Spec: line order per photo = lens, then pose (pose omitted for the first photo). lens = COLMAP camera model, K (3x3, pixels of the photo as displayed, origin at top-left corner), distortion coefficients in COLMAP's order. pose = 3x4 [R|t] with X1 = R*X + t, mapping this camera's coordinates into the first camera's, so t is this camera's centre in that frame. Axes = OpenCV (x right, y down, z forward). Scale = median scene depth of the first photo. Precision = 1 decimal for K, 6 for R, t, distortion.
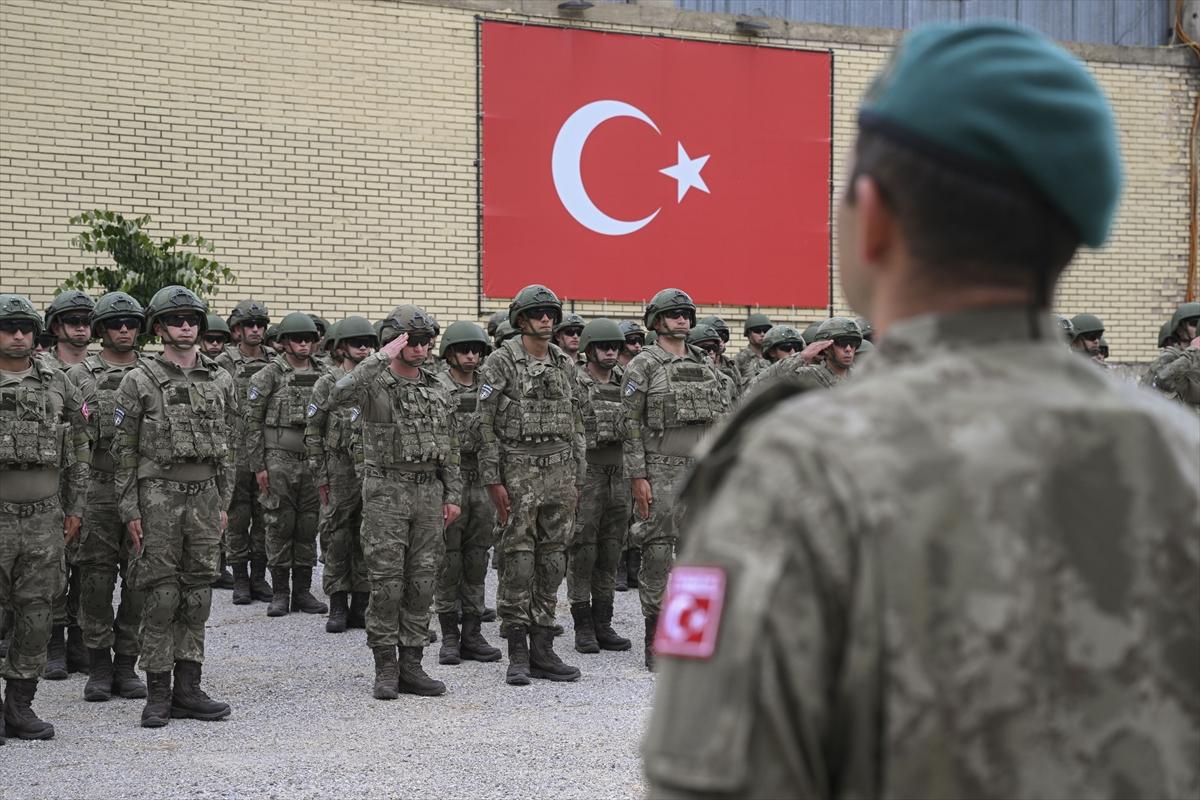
lens RADIAL K [[1939.8, 0, 555.9], [0, 1939.8, 392.0], [0, 0, 1]] dist [0.299023, 0.101098]
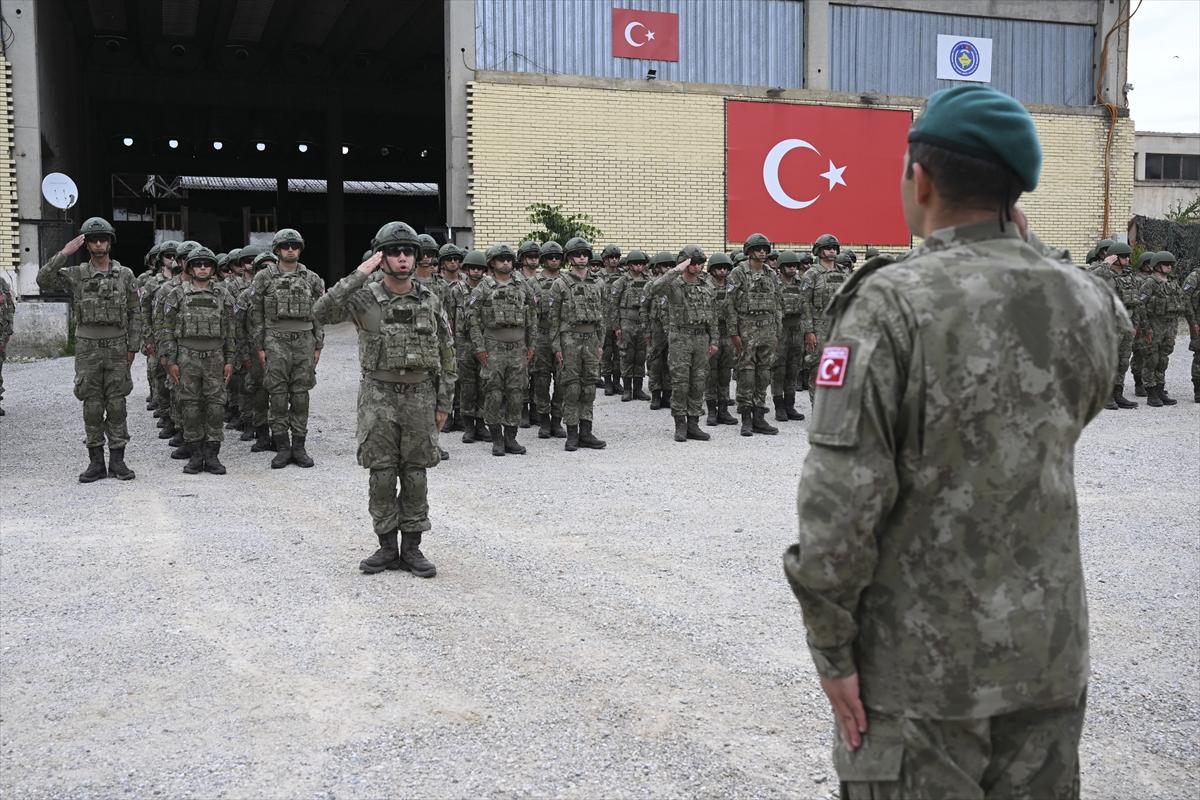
lens RADIAL K [[1008.6, 0, 606.7], [0, 1008.6, 353.0], [0, 0, 1]] dist [-0.000252, 0.002941]
pose [[0.987893, -0.000114, -0.155135, -0.001052], [0.008552, 0.998519, 0.053728, 0.009210], [0.154900, -0.054404, 0.986431, -0.031202]]
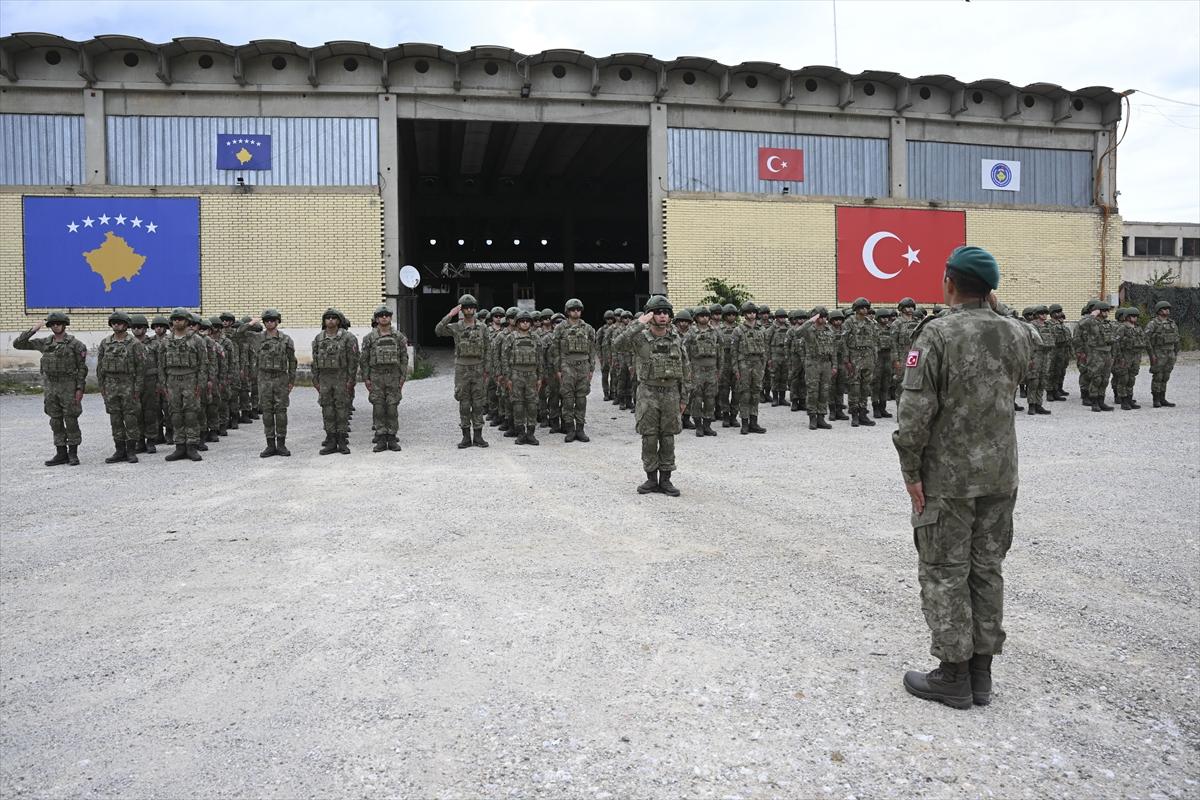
lens RADIAL K [[814.6, 0, 600.0], [0, 814.6, 400.0], [0, 0, 1]] dist [-0.124034, 0.069077]
pose [[0.954031, 0.003513, -0.299689, -0.023165], [0.016852, 0.997721, 0.065342, 0.016661], [0.299235, -0.067389, 0.951797, -0.346070]]
